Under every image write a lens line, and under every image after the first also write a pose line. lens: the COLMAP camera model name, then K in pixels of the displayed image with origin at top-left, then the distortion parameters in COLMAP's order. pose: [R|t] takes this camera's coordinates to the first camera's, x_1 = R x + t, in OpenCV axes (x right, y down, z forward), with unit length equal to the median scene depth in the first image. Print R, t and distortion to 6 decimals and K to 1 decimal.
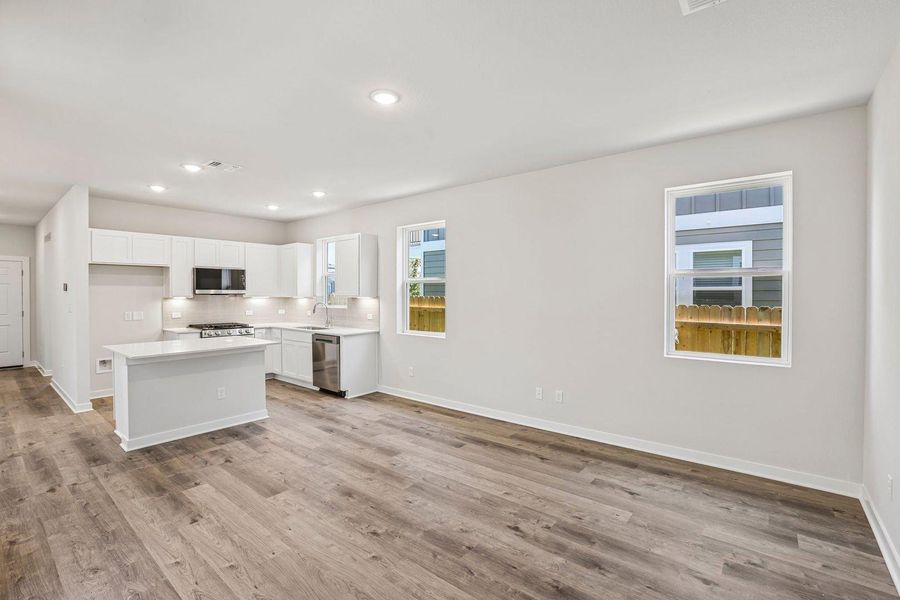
lens RADIAL K [[403.5, 0, 450.3], [0, 403.5, 295.4], [0, 0, 1]] dist [-0.051319, 0.013988]
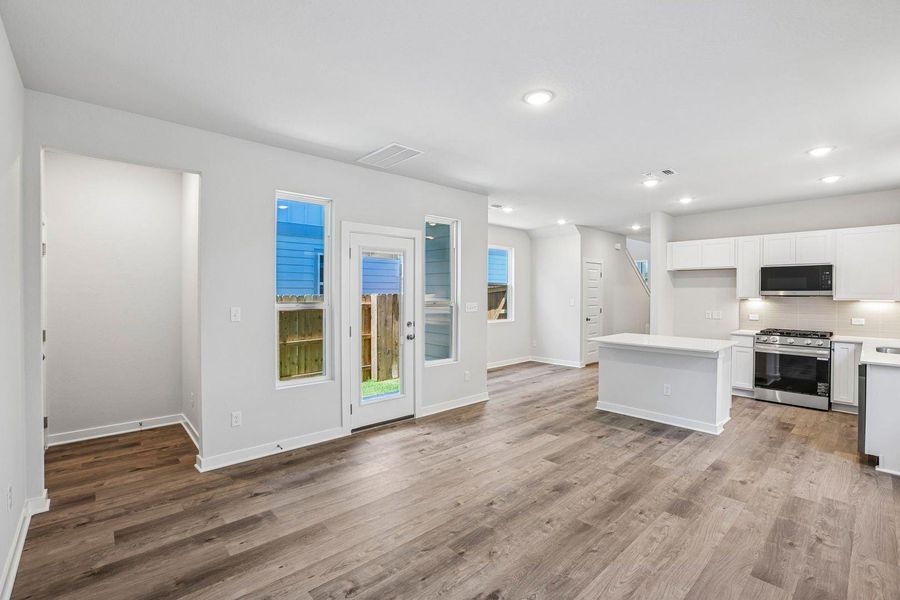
lens RADIAL K [[403.5, 0, 450.3], [0, 403.5, 295.4], [0, 0, 1]] dist [-0.051319, 0.013988]
pose [[-0.154314, 0.003976, -0.988014, 0.700826], [-0.009670, 0.999938, 0.005534, -0.002855], [0.987975, 0.010408, -0.154266, 0.771685]]
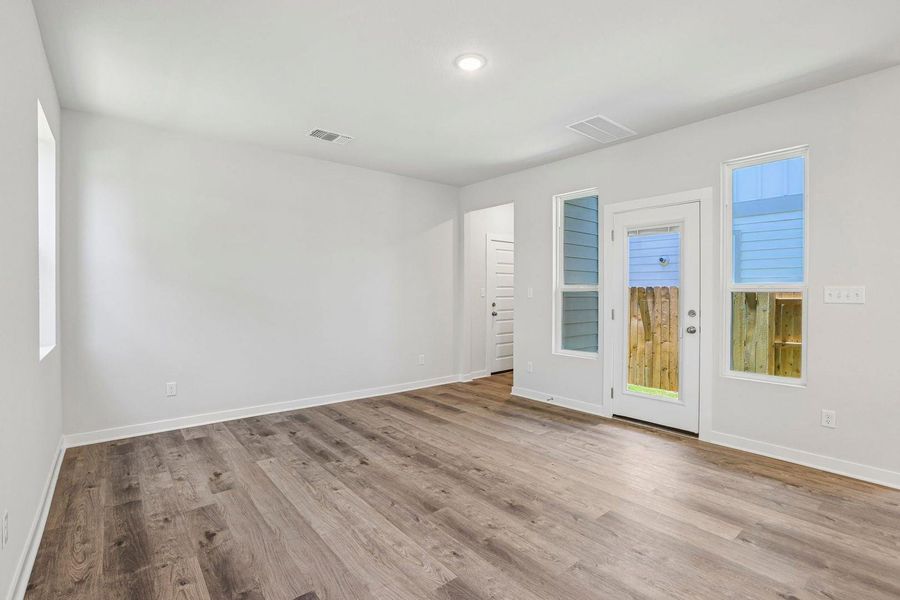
lens RADIAL K [[419.0, 0, 447.7], [0, 419.0, 294.8], [0, 0, 1]] dist [-0.054869, 0.020847]
pose [[-0.978540, -0.002973, 0.206034, -0.260793], [0.000299, 0.999874, 0.015849, 0.039703], [-0.206055, 0.015571, -0.978417, 1.635622]]
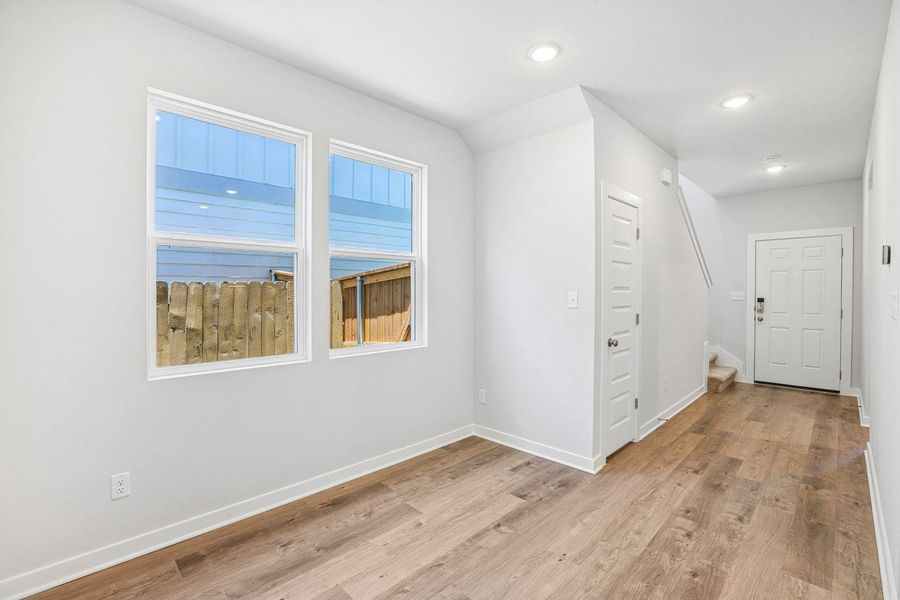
lens RADIAL K [[403.5, 0, 450.3], [0, 403.5, 295.4], [0, 0, 1]] dist [-0.051319, 0.013988]
pose [[-0.099842, 0.005379, -0.994989, -0.855539], [-0.007672, 0.999952, 0.006175, 0.031835], [0.994974, 0.008250, -0.099796, 0.935690]]
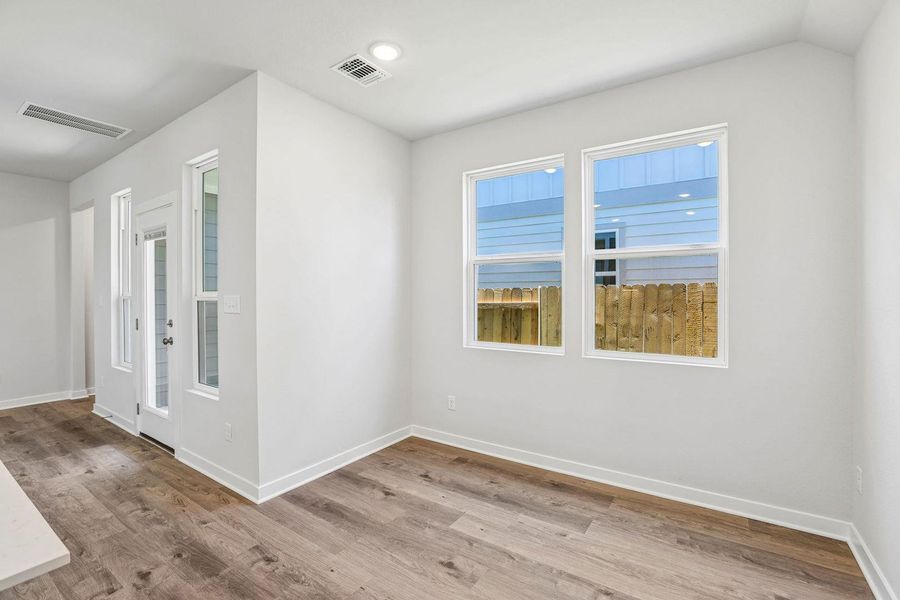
lens RADIAL K [[403.5, 0, 450.3], [0, 403.5, 295.4], [0, 0, 1]] dist [-0.051319, 0.013988]
pose [[-0.996267, -0.000377, -0.086327, -1.298818], [-0.001354, 0.999936, 0.011258, 0.023780], [0.086318, 0.011332, -0.996203, 1.472936]]
